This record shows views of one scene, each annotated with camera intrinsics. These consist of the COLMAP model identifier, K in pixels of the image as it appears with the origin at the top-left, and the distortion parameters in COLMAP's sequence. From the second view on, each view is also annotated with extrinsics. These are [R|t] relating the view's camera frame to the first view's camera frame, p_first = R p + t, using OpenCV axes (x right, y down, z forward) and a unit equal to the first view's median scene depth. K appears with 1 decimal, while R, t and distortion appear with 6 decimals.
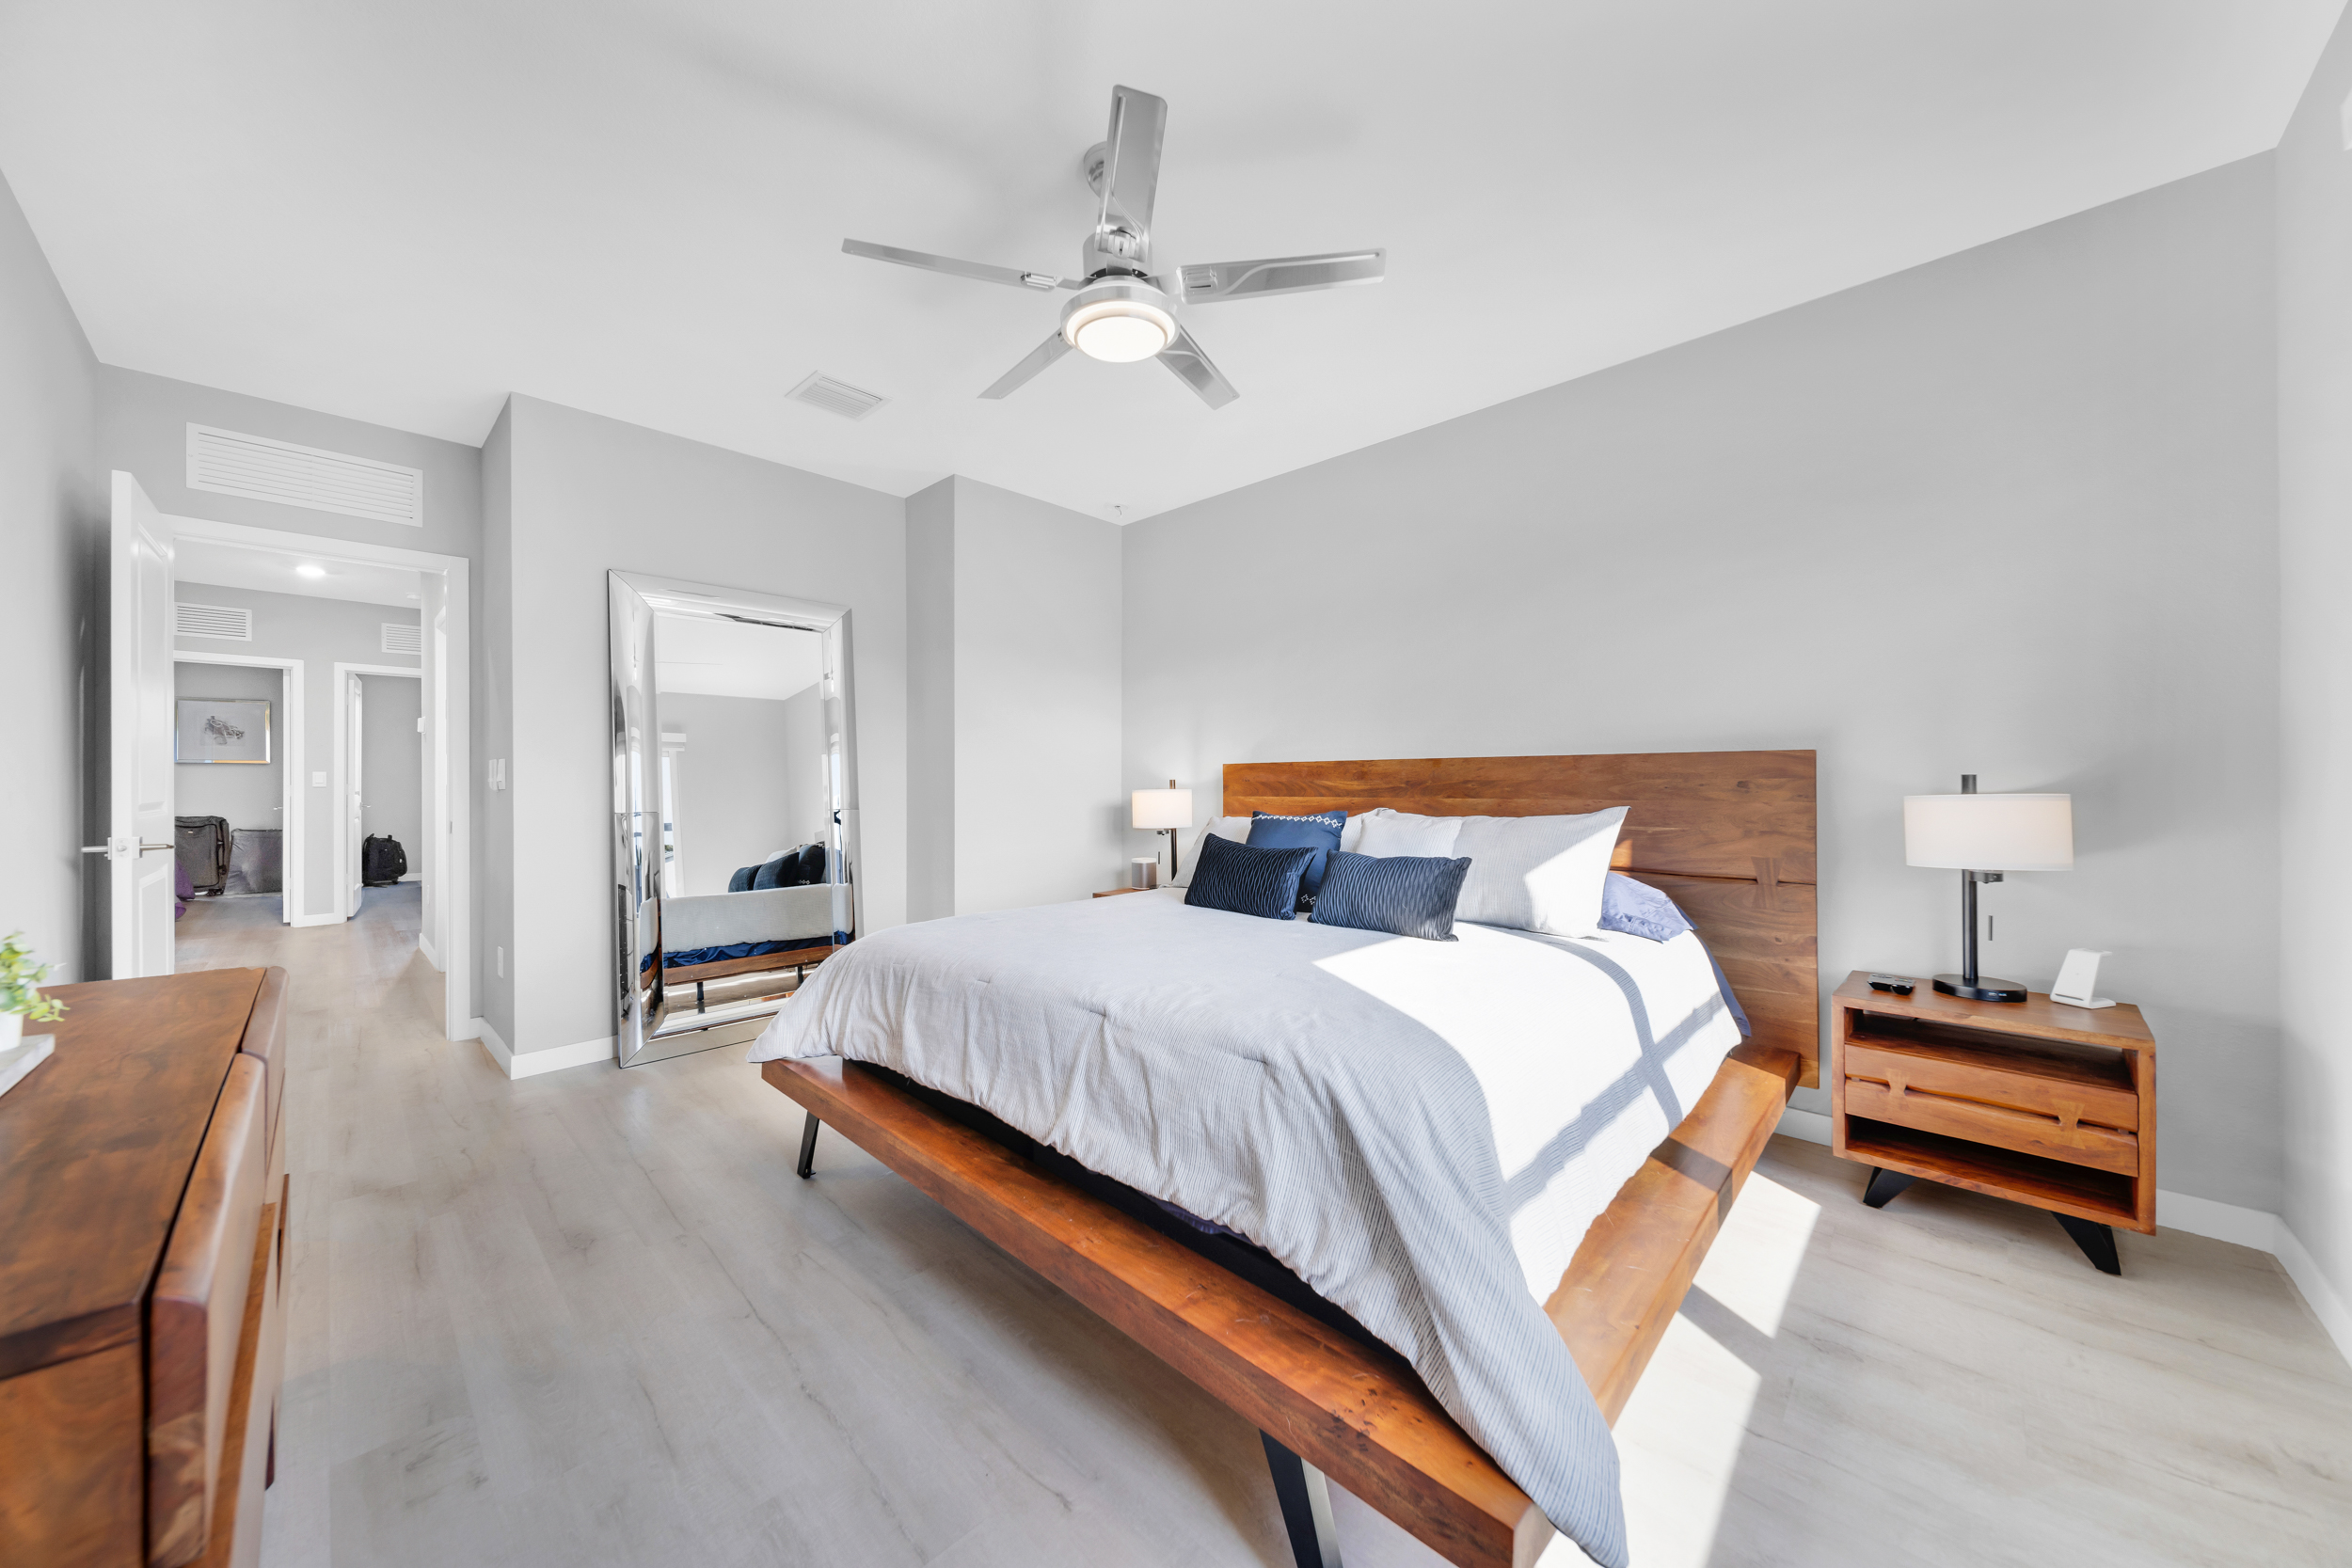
lens RADIAL K [[814.8, 0, 1187.9], [0, 814.8, 792.0], [0, 0, 1]] dist [0.007999, -0.003262]
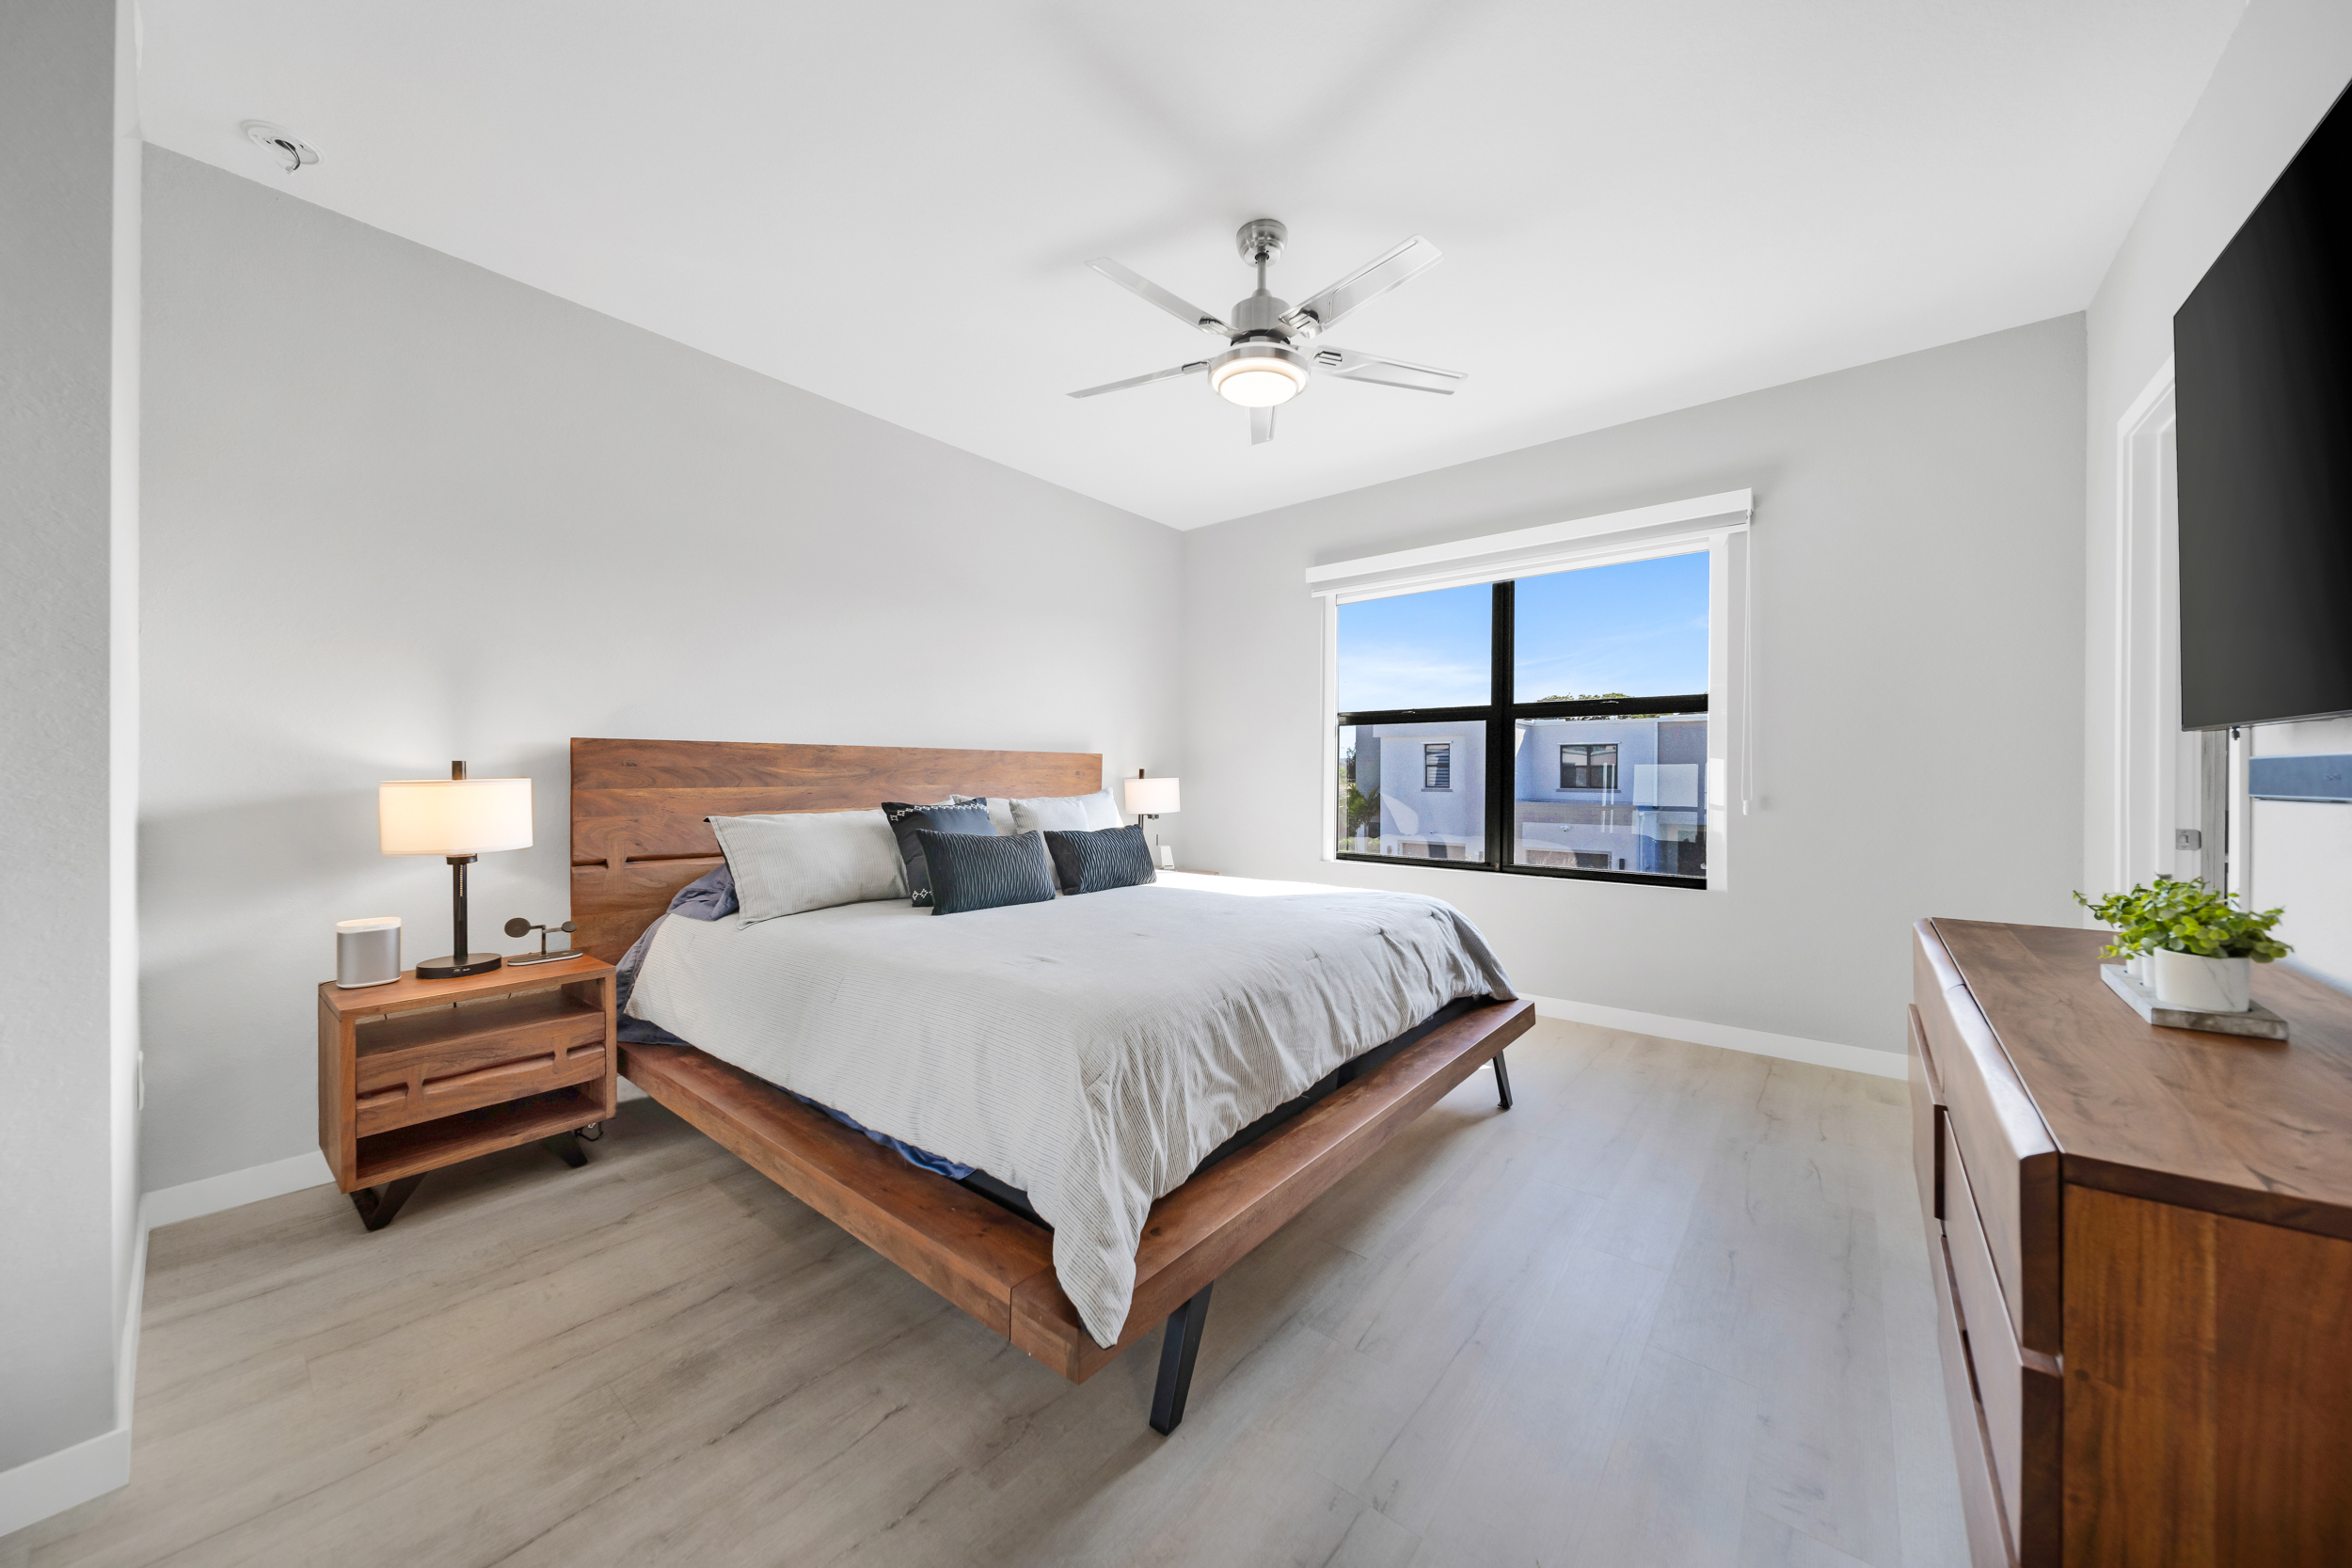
lens RADIAL K [[814.8, 0, 1173.1], [0, 814.8, 776.5], [0, 0, 1]] dist [0.007999, -0.003262]
pose [[-0.071170, -0.000413, 0.997464, -0.688517], [0.006639, 0.999978, 0.000888, -0.002352], [-0.997442, 0.006686, -0.071166, 0.669697]]
